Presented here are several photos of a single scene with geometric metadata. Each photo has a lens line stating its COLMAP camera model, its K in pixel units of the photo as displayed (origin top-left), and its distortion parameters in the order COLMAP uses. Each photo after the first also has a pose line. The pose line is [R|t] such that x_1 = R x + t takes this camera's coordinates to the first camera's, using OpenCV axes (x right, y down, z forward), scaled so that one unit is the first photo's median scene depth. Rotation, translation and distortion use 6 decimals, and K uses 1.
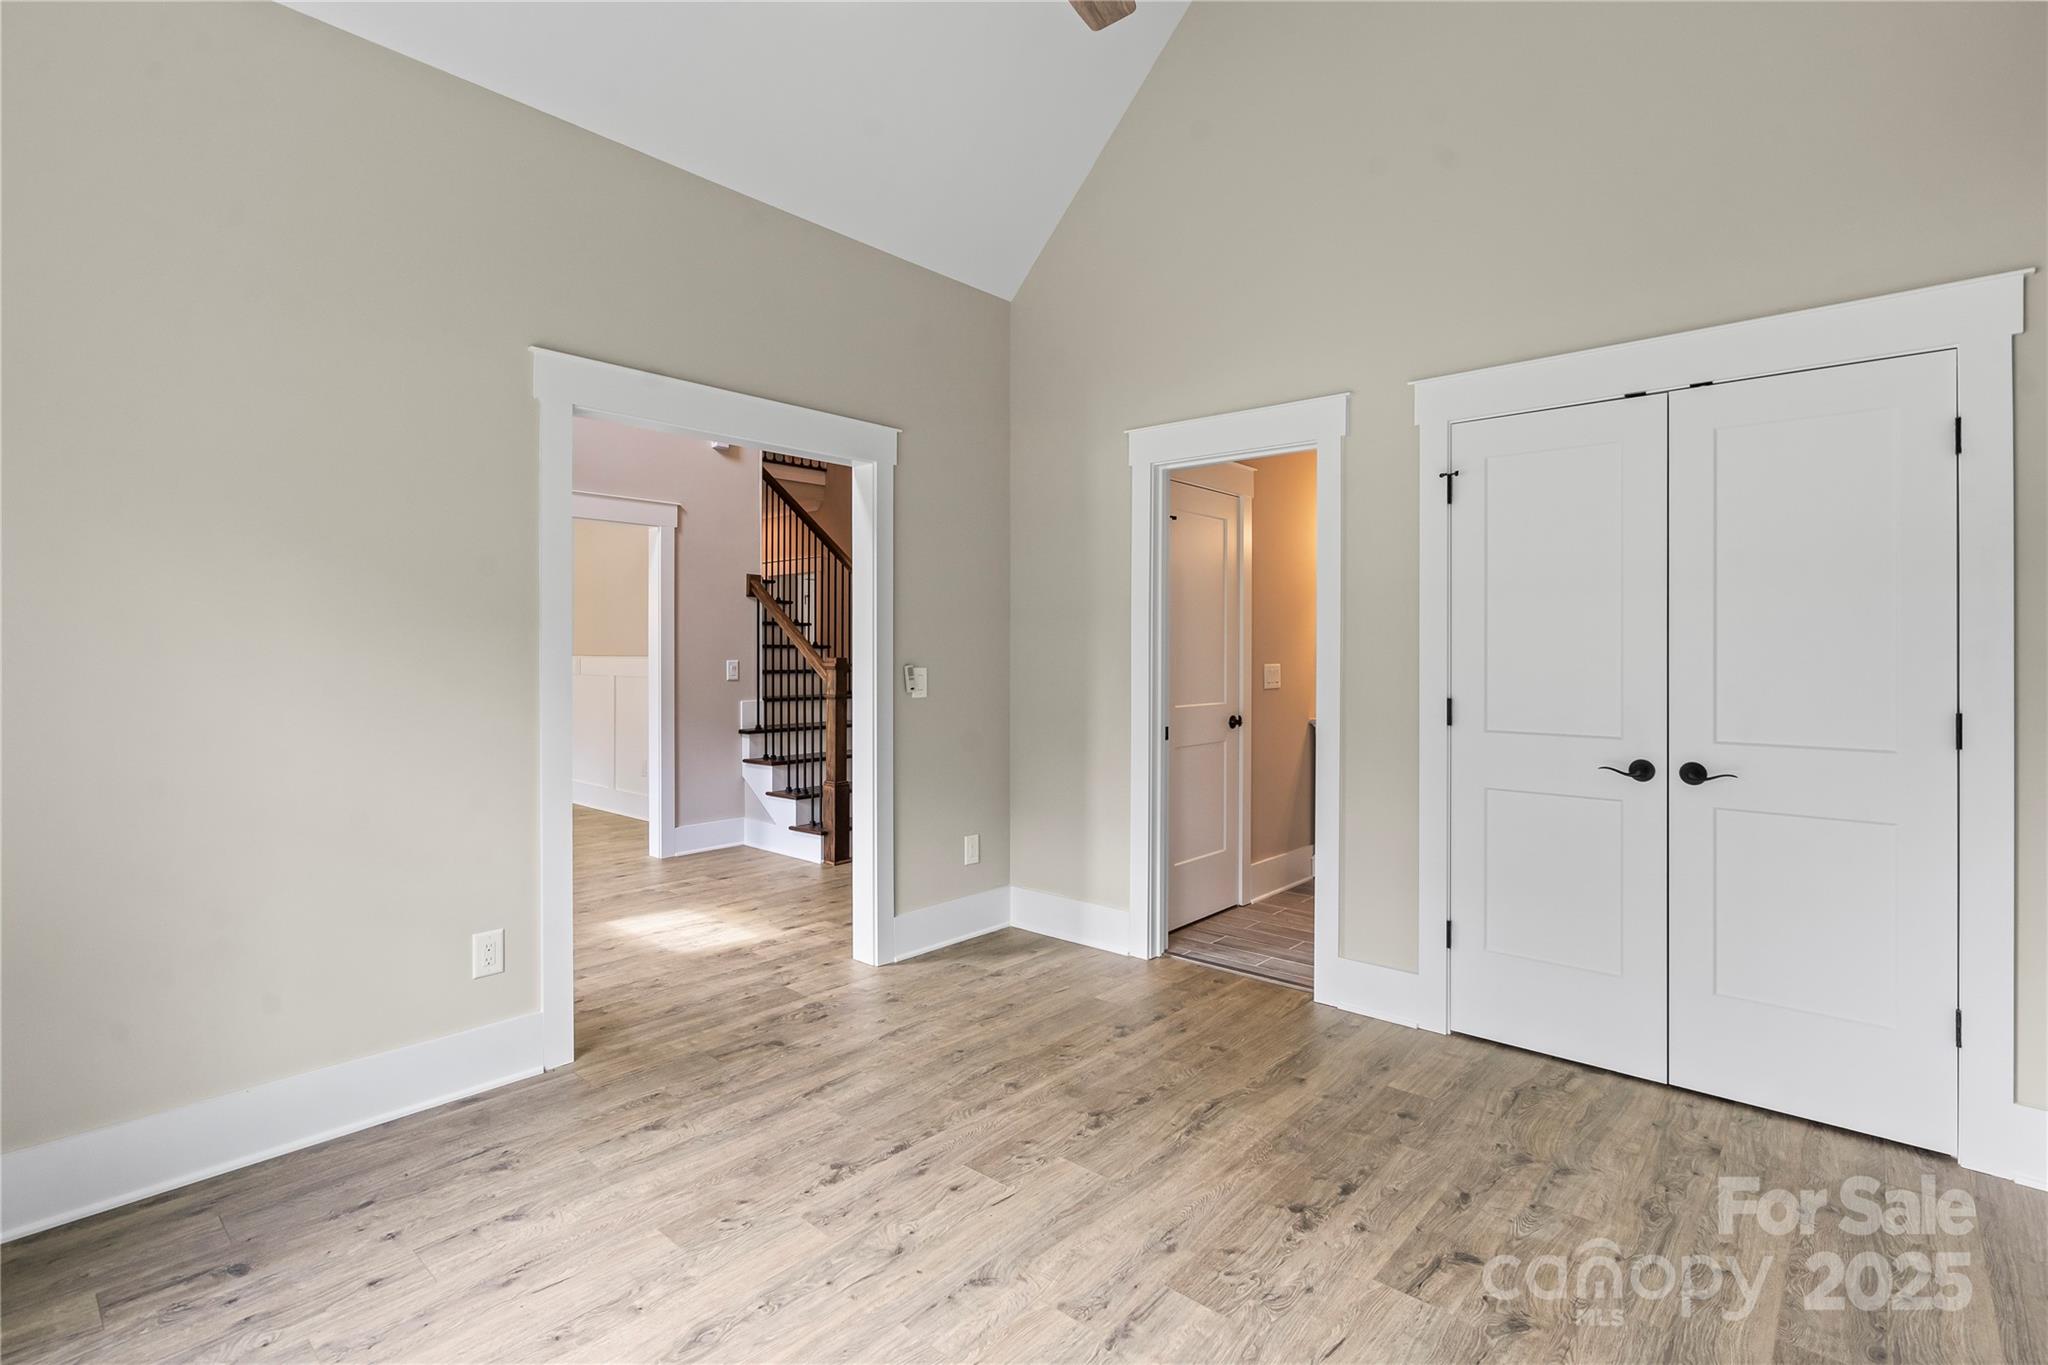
lens RADIAL K [[935.9, 0, 1034.2], [0, 935.9, 661.6], [0, 0, 1]] dist [-0.008592, 0.004342]
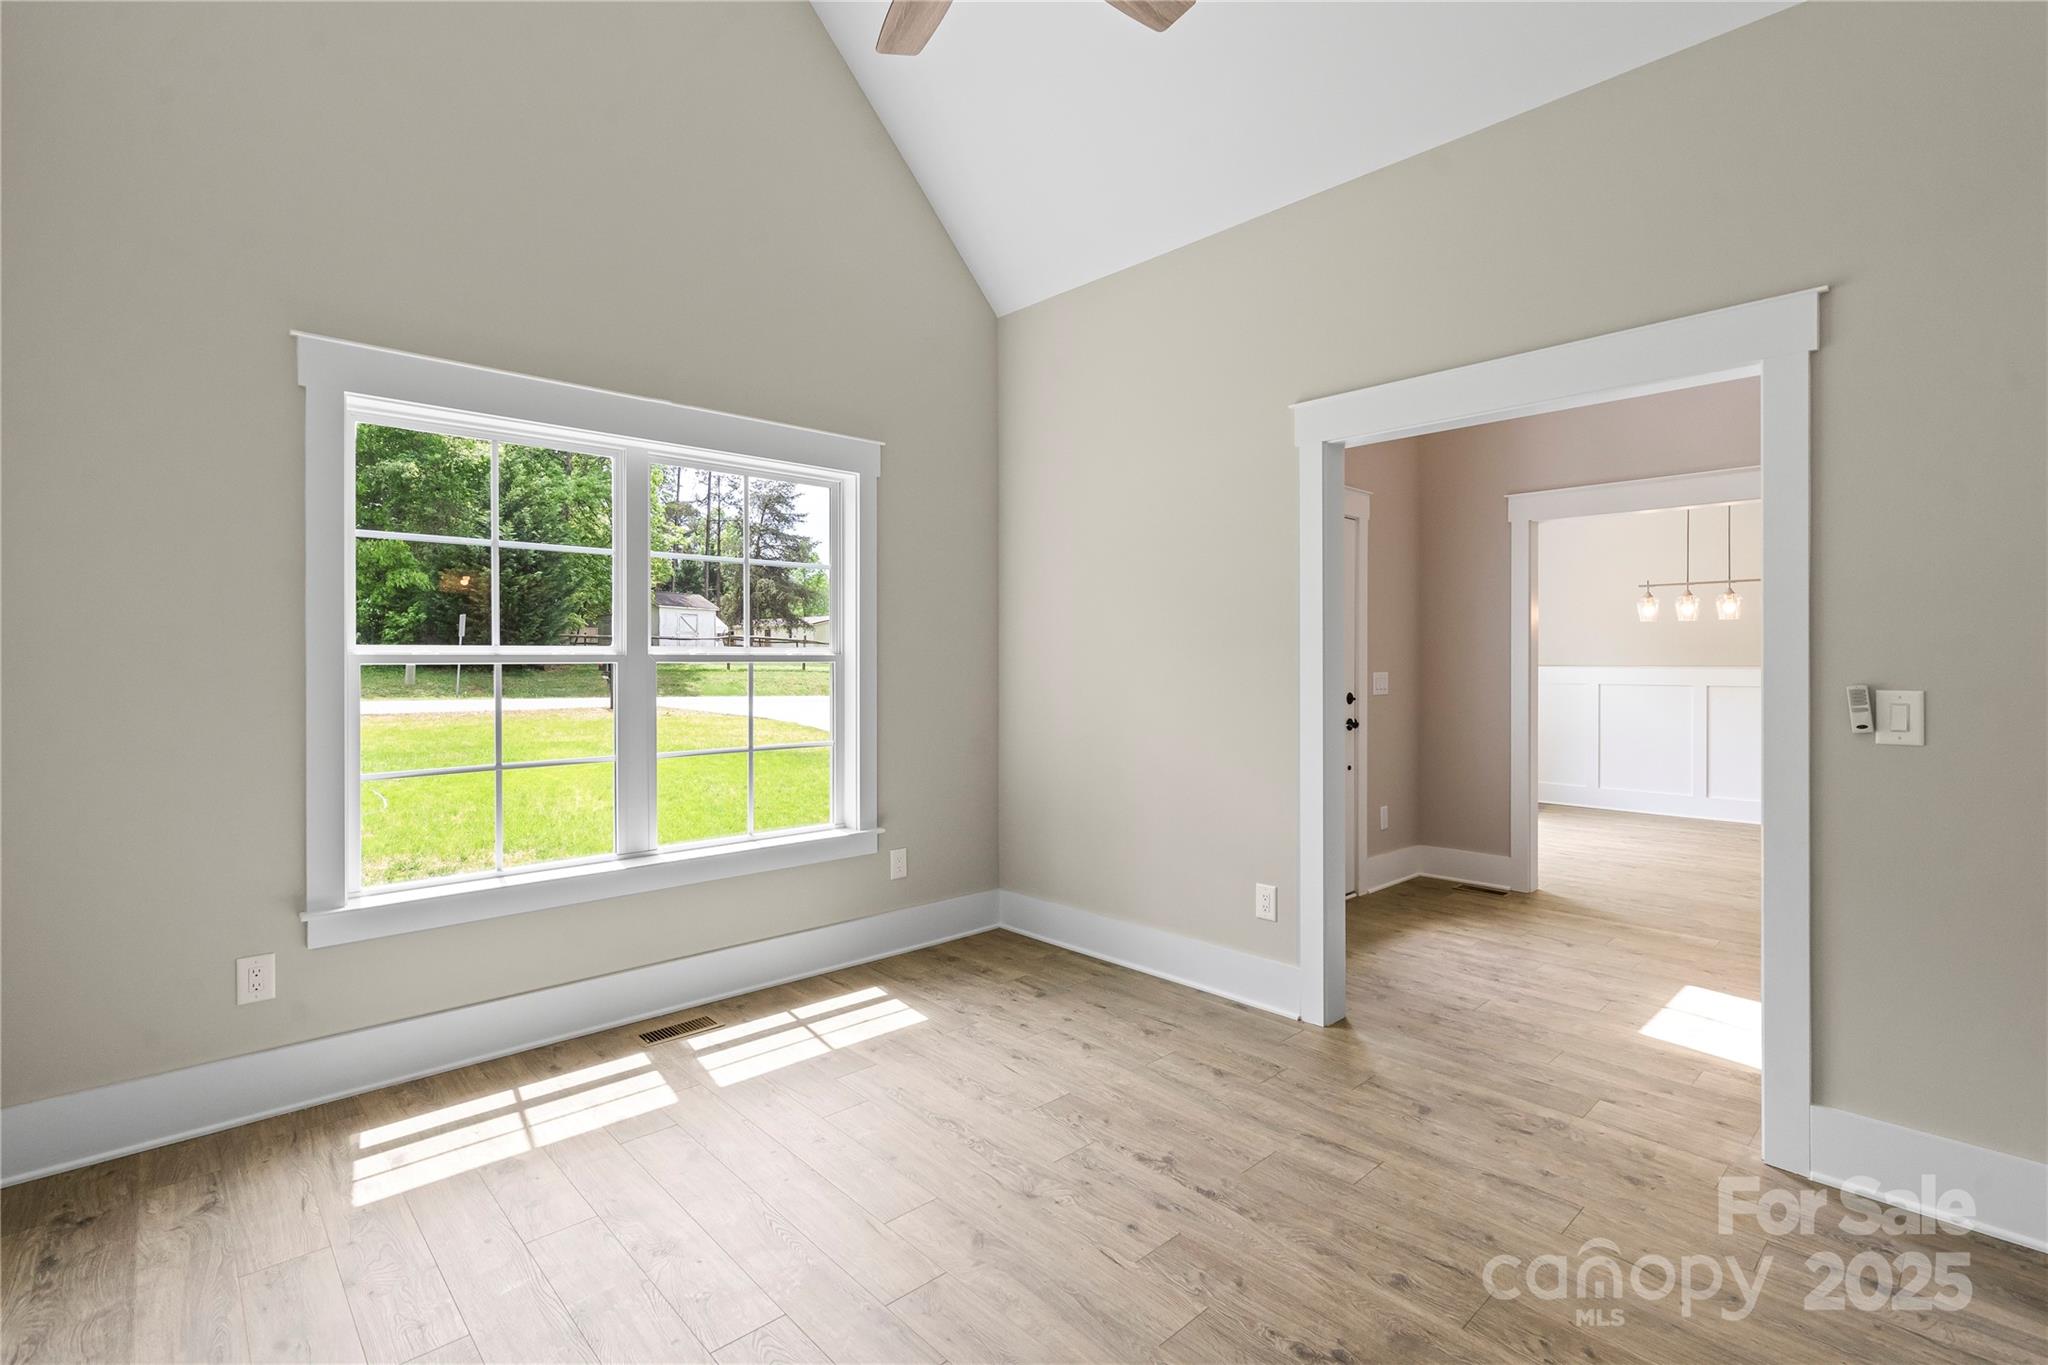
lens RADIAL K [[935.9, 0, 1015.1], [0, 935.9, 666.5], [0, 0, 1]] dist [-0.008592, 0.004342]
pose [[-0.088657, 0.003700, -0.996055, 0.747642], [-0.011664, 0.999921, 0.004752, -0.005580], [0.995994, 0.012039, -0.088607, 0.829404]]
